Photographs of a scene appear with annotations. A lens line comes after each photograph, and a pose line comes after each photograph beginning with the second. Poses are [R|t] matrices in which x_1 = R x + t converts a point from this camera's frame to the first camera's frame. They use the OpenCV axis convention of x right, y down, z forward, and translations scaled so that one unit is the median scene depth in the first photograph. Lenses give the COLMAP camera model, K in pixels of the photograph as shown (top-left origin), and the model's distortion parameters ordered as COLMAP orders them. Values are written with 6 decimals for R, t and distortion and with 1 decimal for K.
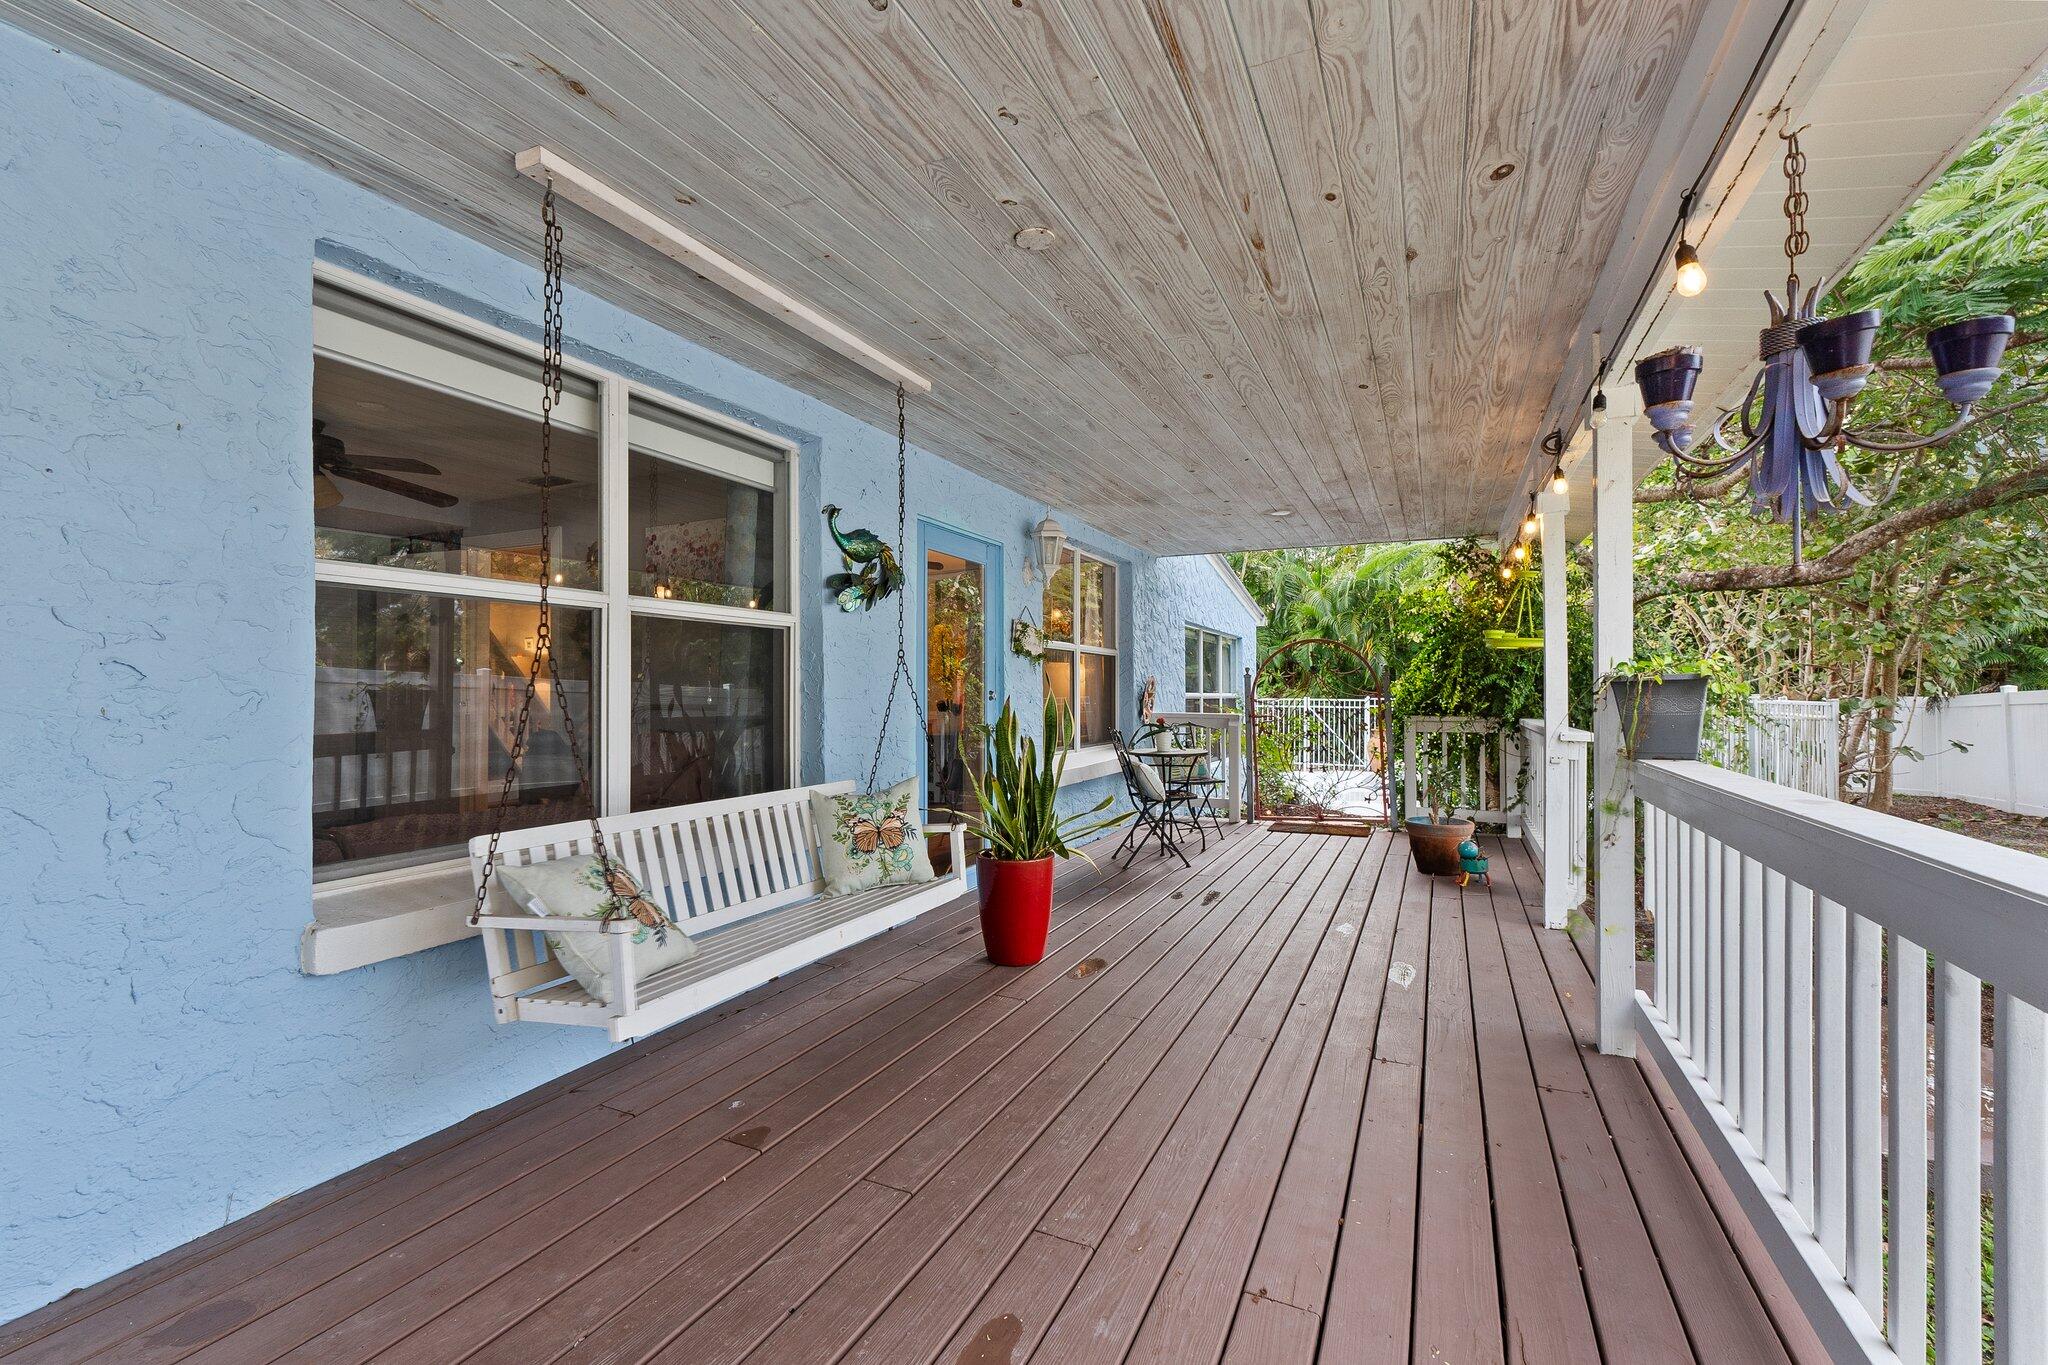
lens RADIAL K [[853.1, 0, 1024.0], [0, 853.1, 682.5], [0, 0, 1]] dist [0.005578, 0.000047]
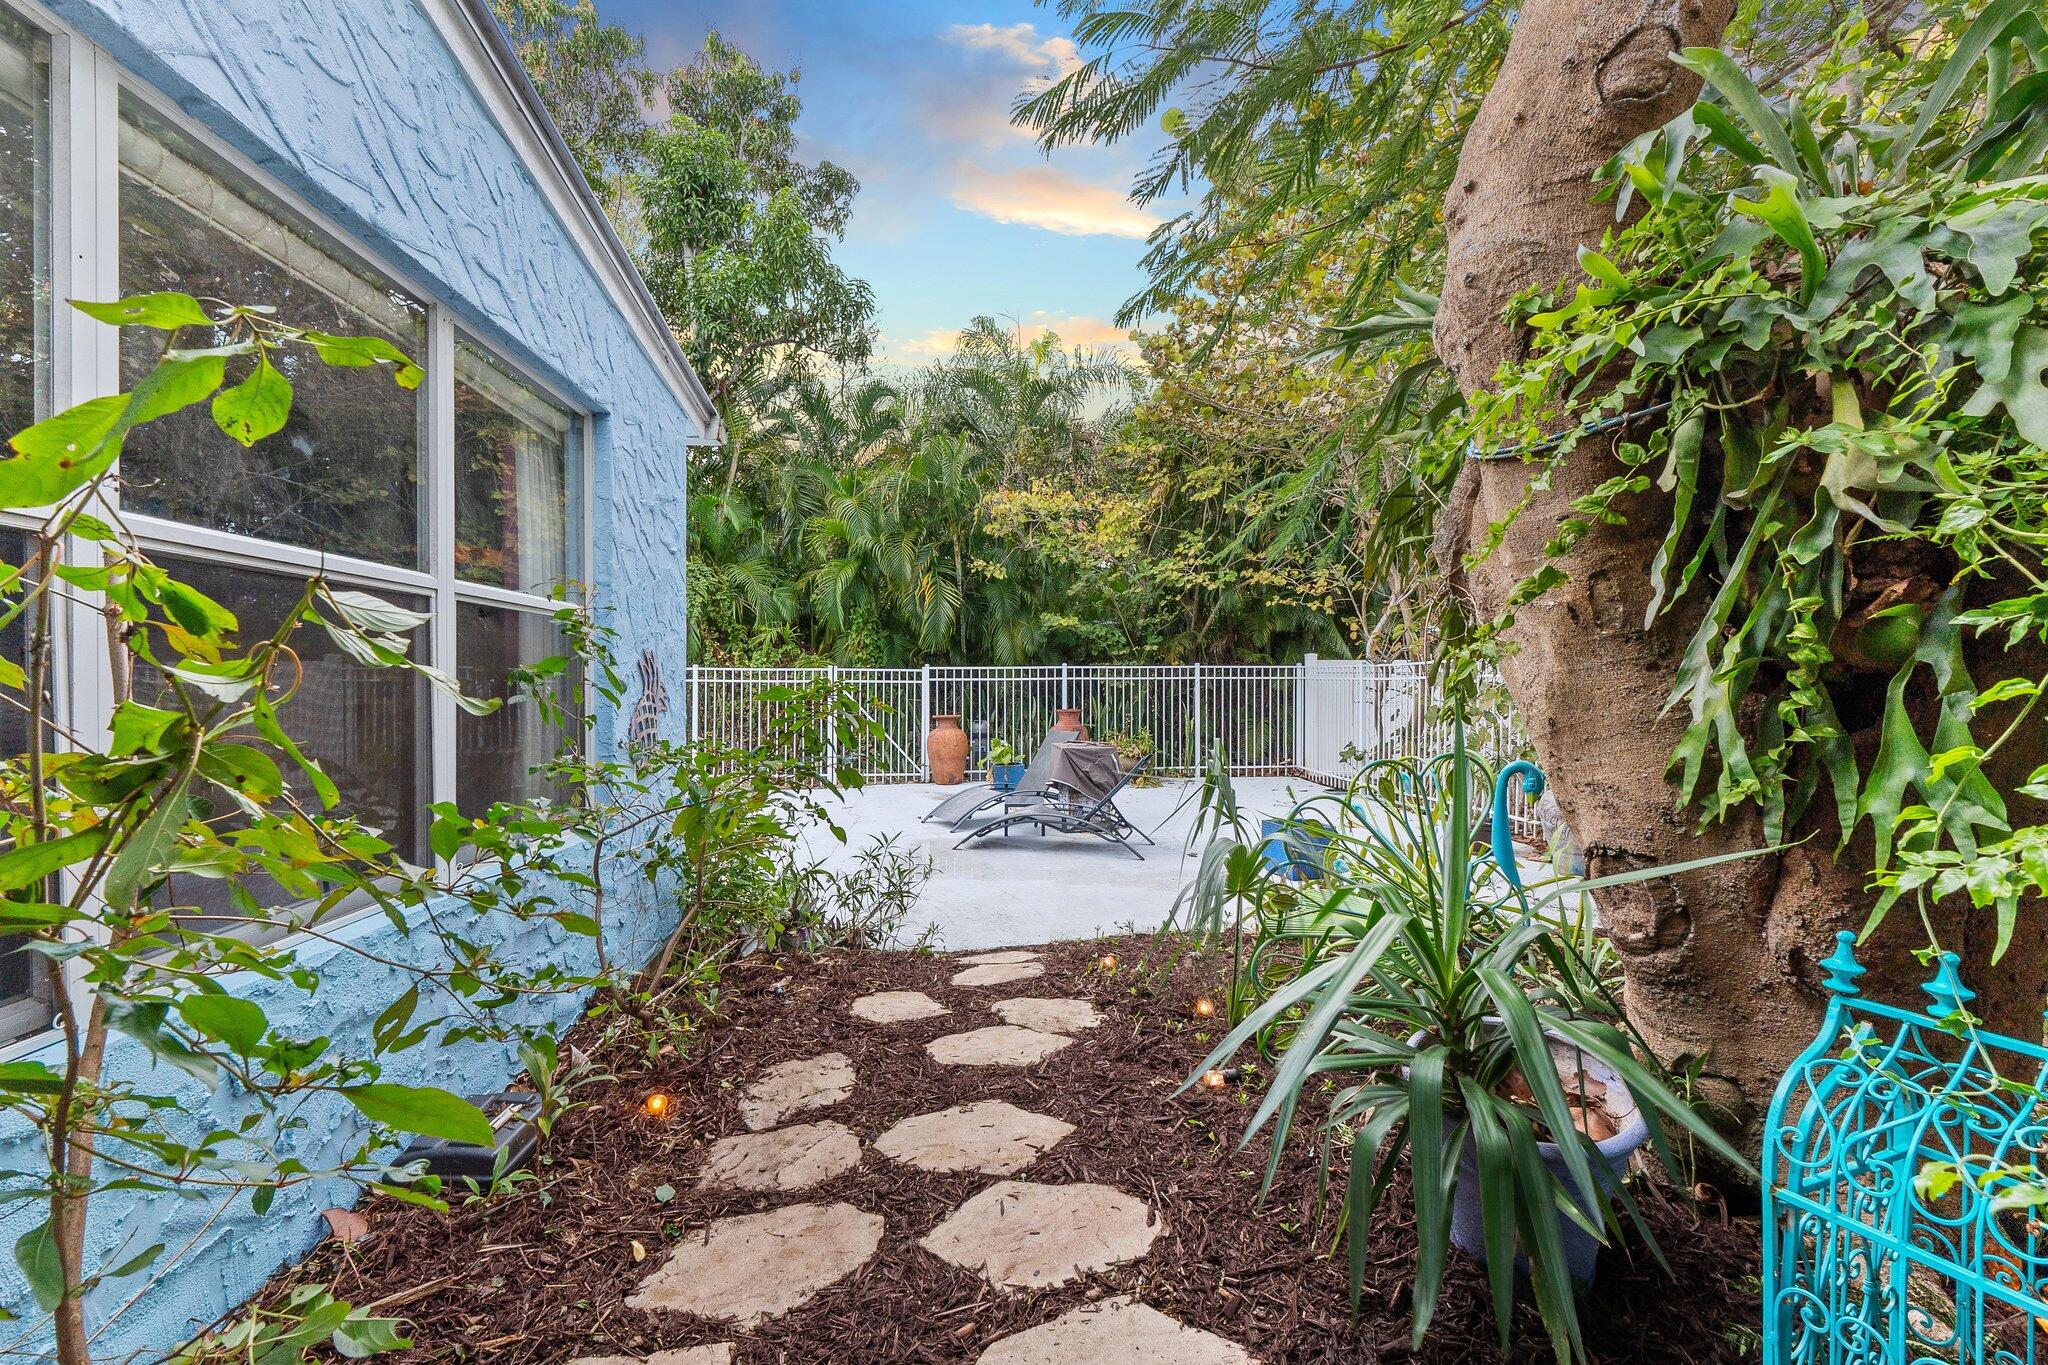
lens RADIAL K [[853.1, 0, 1024.0], [0, 853.1, 682.5], [0, 0, 1]] dist [0.005578, 0.000047]
pose [[0.858335, -0.002059, 0.513086, 0.351688], [-0.001850, 0.999973, 0.007108, 0.063202], [-0.513087, -0.007050, 0.858308, 1.053053]]
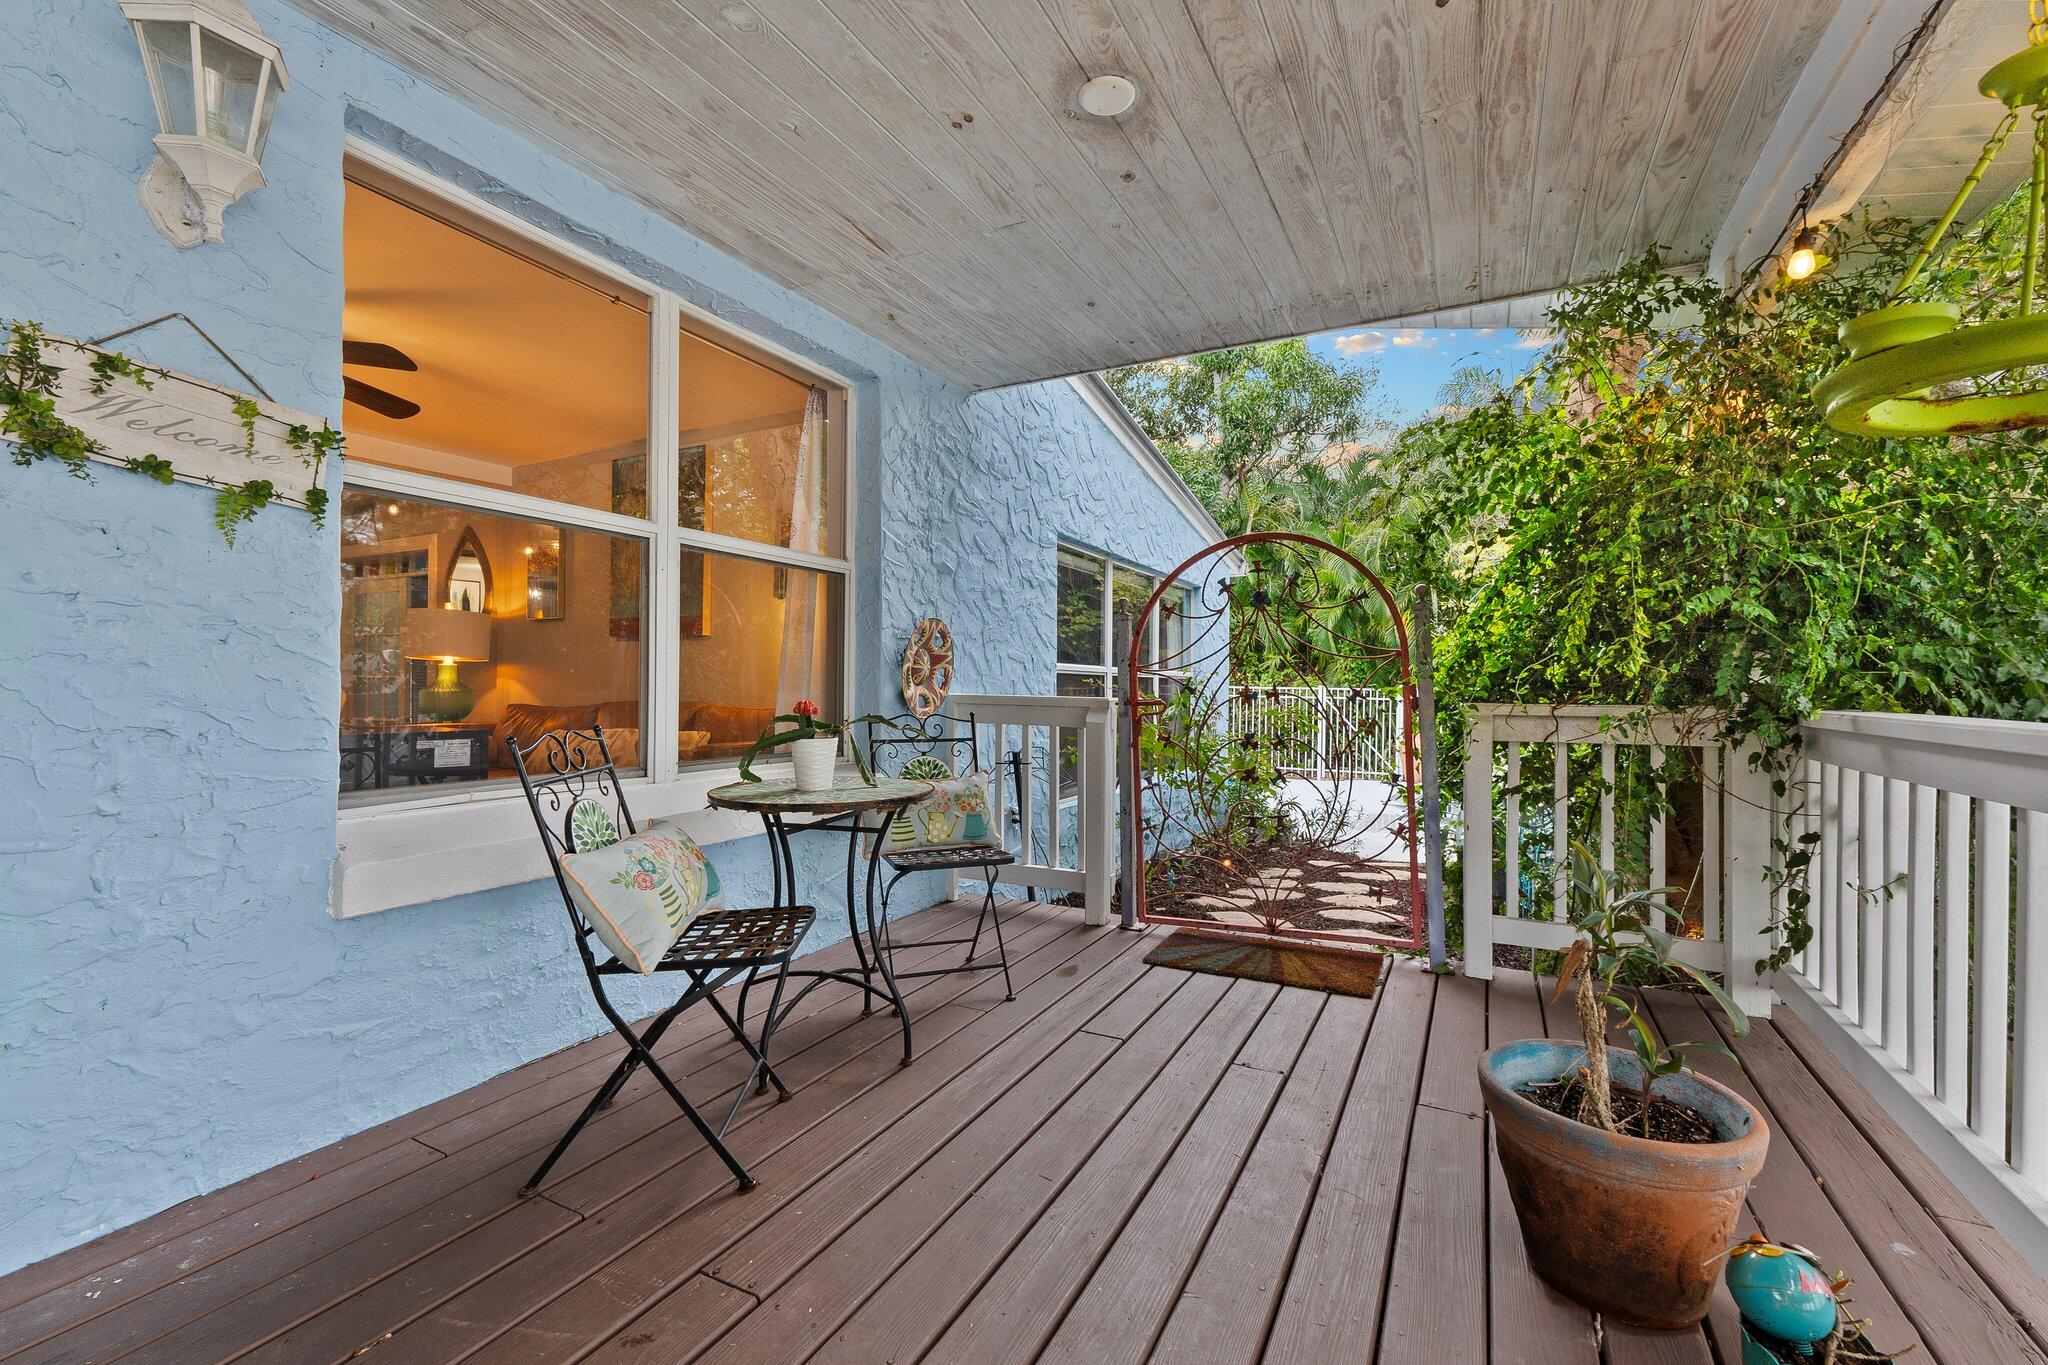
lens RADIAL K [[853.1, 0, 1024.0], [0, 853.1, 682.5], [0, 0, 1]] dist [0.005578, 0.000047]
pose [[0.999199, 0.005387, -0.039648, 0.224377], [-0.005095, 0.999959, 0.007479, 0.025177], [0.039687, -0.007271, 0.999186, 0.523034]]
